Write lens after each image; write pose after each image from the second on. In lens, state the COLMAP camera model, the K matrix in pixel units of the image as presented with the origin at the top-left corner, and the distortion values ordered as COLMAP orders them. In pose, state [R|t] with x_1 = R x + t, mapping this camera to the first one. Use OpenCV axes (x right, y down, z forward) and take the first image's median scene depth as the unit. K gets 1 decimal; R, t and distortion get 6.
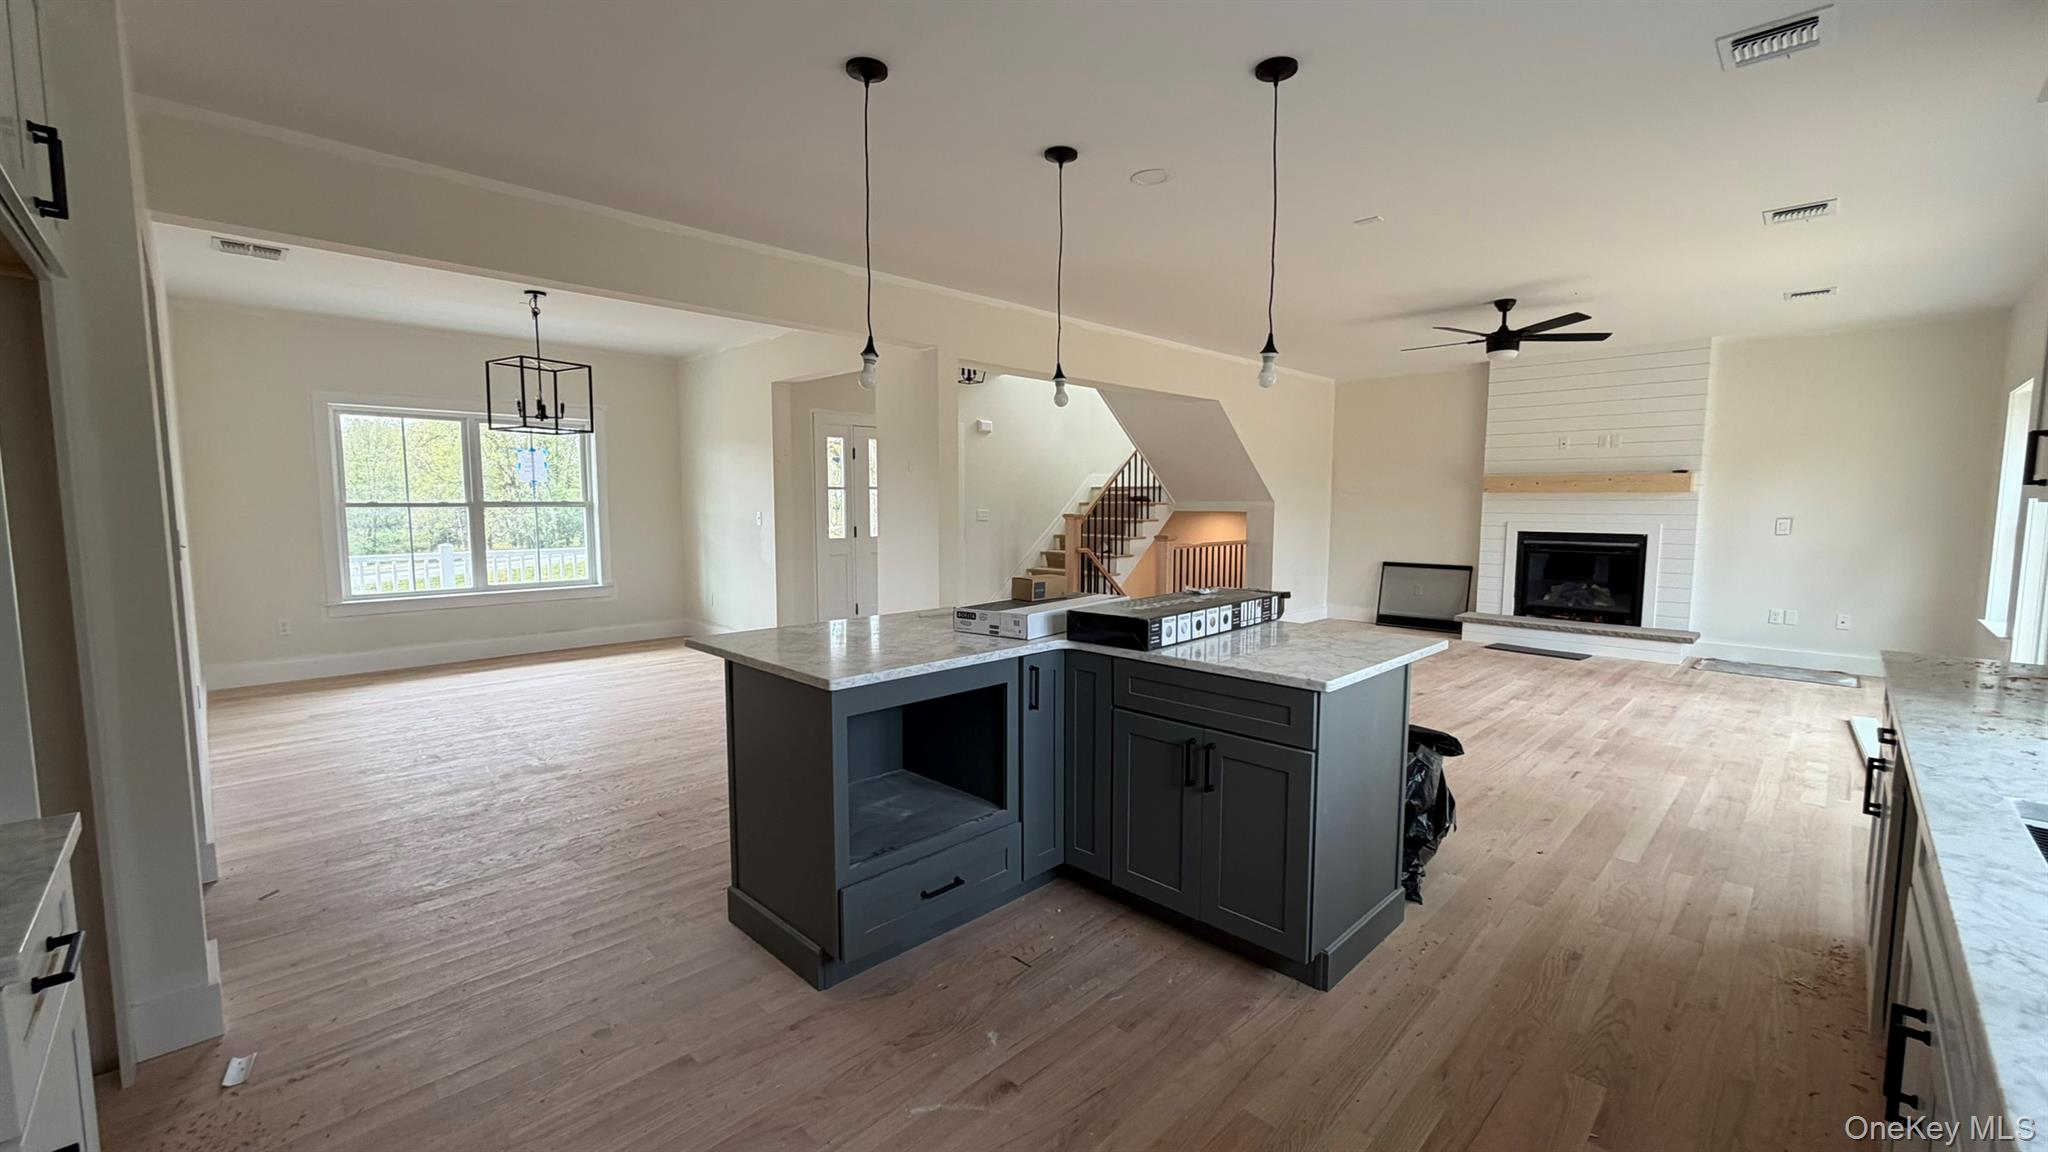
lens RADIAL K [[815.5, 0, 1030.6], [0, 815.5, 574.2], [0, 0, 1]] dist [-0.000279, -0.000002]
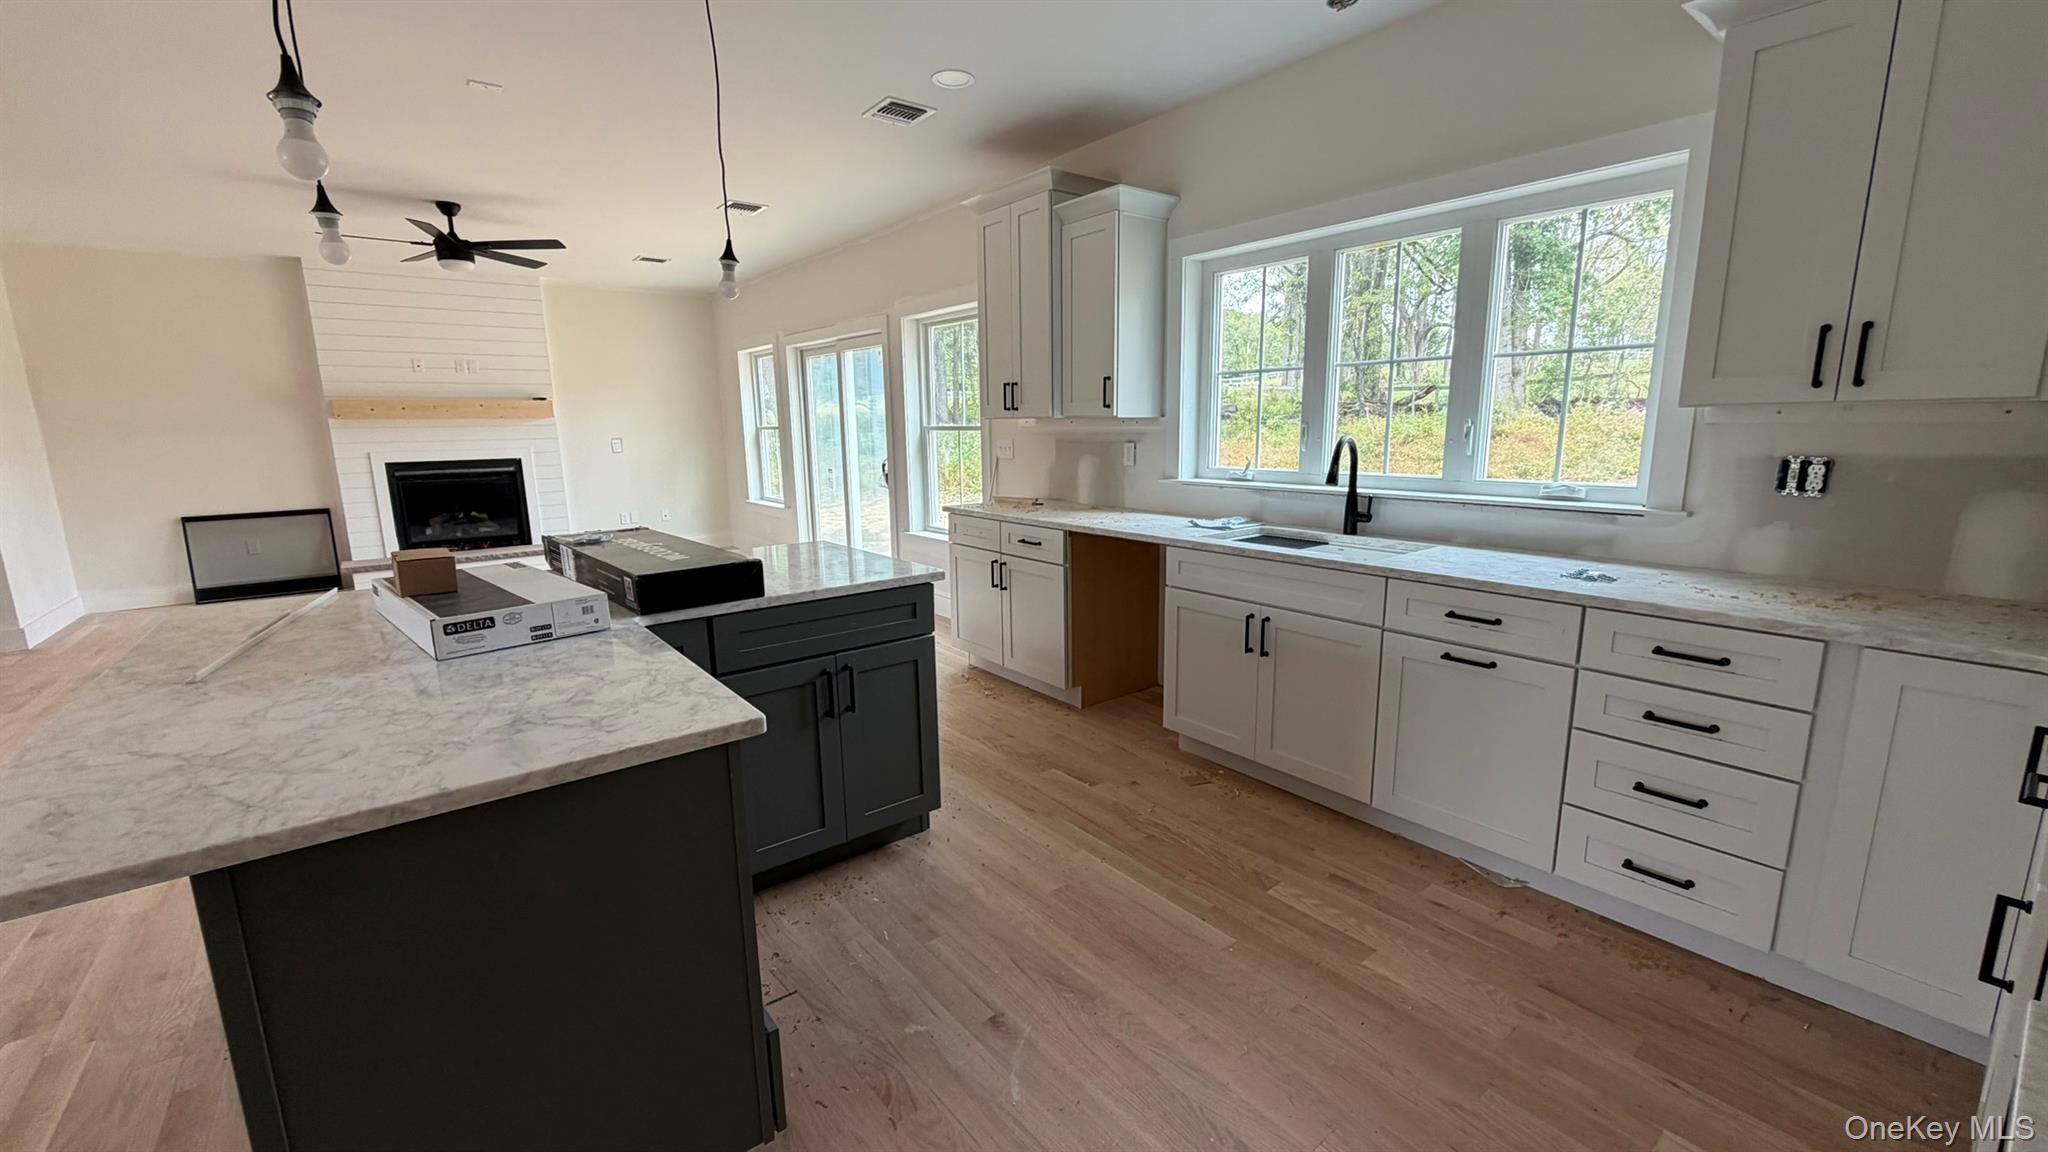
lens RADIAL K [[815.5, 0, 1030.6], [0, 815.5, 574.2], [0, 0, 1]] dist [-0.000279, -0.000002]
pose [[0.125944, -0.188391, 0.973985, -0.224901], [0.104563, 0.978855, 0.175812, -0.017572], [-0.986511, 0.079700, 0.142980, 0.198109]]
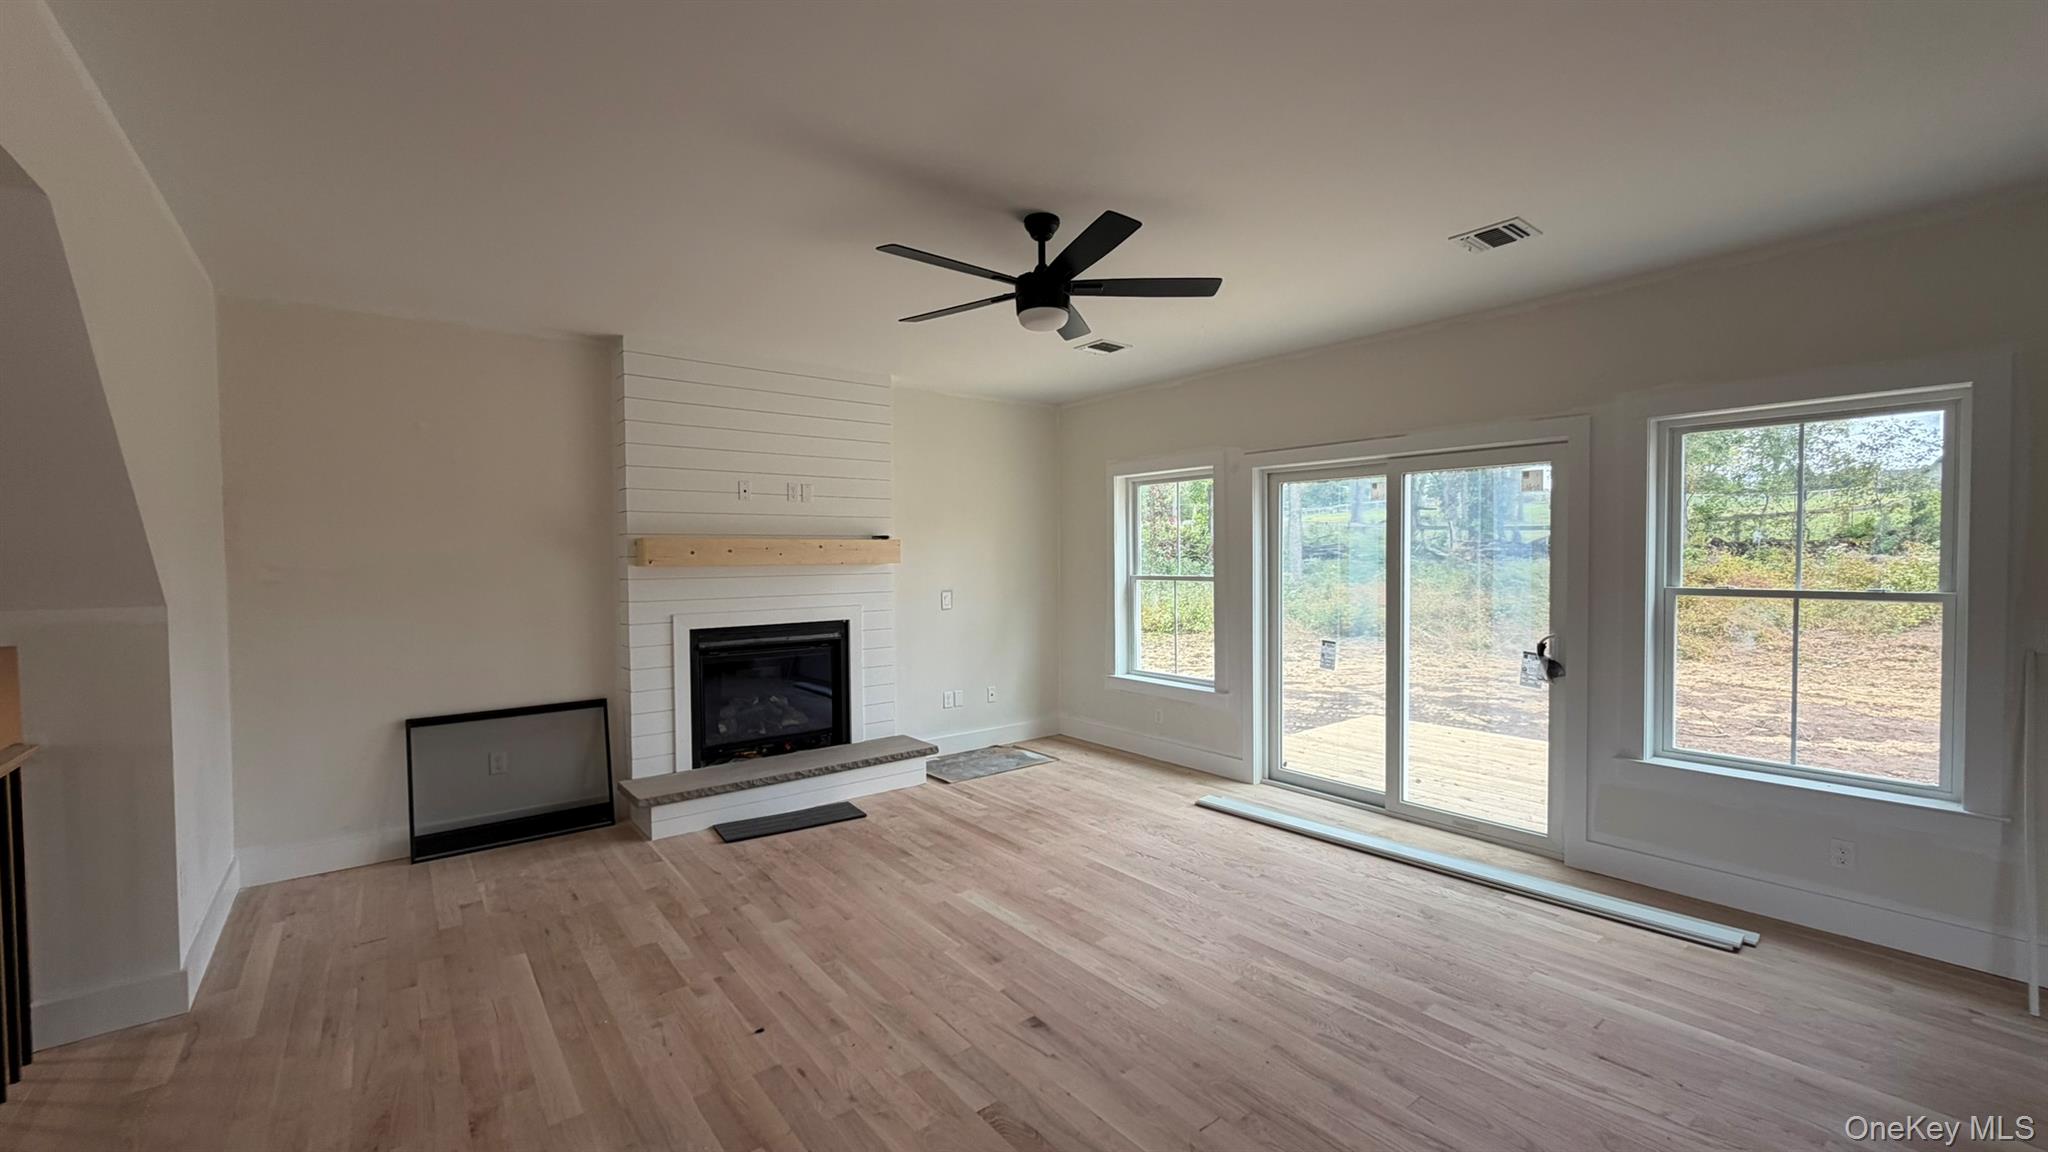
lens RADIAL K [[815.5, 0, 1030.6], [0, 815.5, 574.2], [0, 0, 1]] dist [-0.000279, -0.000002]
pose [[0.113712, -0.027468, 0.993134, 0.029376], [0.098847, 0.994971, 0.016201, -0.084834], [-0.988584, 0.096326, 0.115855, 0.732432]]
